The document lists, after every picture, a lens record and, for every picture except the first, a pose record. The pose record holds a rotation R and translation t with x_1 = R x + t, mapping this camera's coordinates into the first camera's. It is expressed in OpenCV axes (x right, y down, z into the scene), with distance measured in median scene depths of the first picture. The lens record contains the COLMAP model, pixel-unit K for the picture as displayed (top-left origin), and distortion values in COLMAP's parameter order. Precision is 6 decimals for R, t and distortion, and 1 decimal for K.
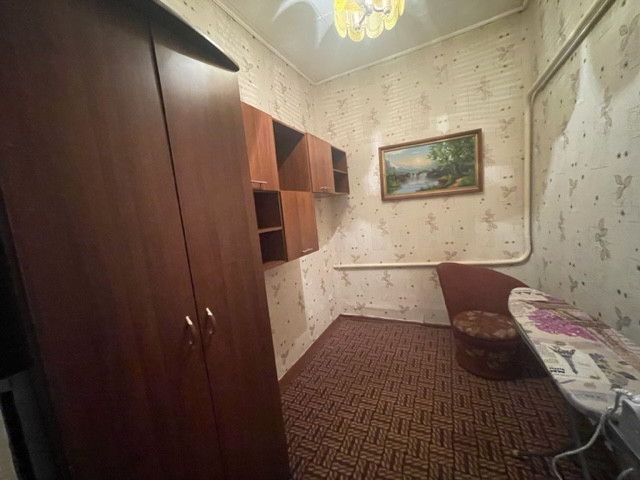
lens RADIAL K [[257.3, 0, 314.7], [0, 257.3, 238.1], [0, 0, 1]] dist [-0.002248, -0.000339]
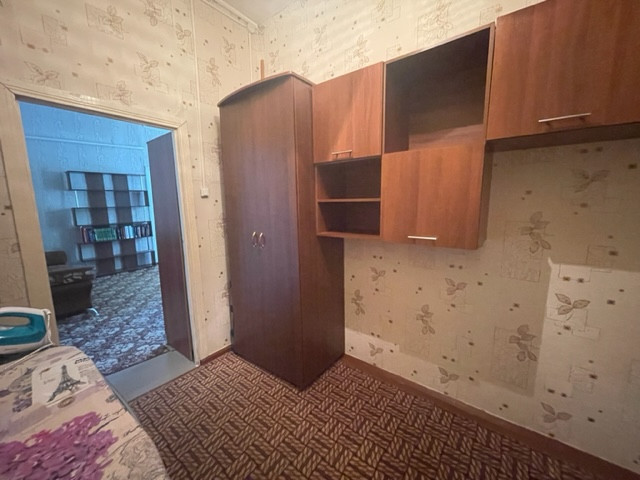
lens RADIAL K [[257.3, 0, 314.7], [0, 257.3, 238.1], [0, 0, 1]] dist [-0.002248, -0.000339]
pose [[-0.197802, 0.252193, -0.947245, 1.197045], [-0.062994, 0.961070, 0.269028, -0.211141], [0.978216, 0.112885, -0.174215, 1.510641]]
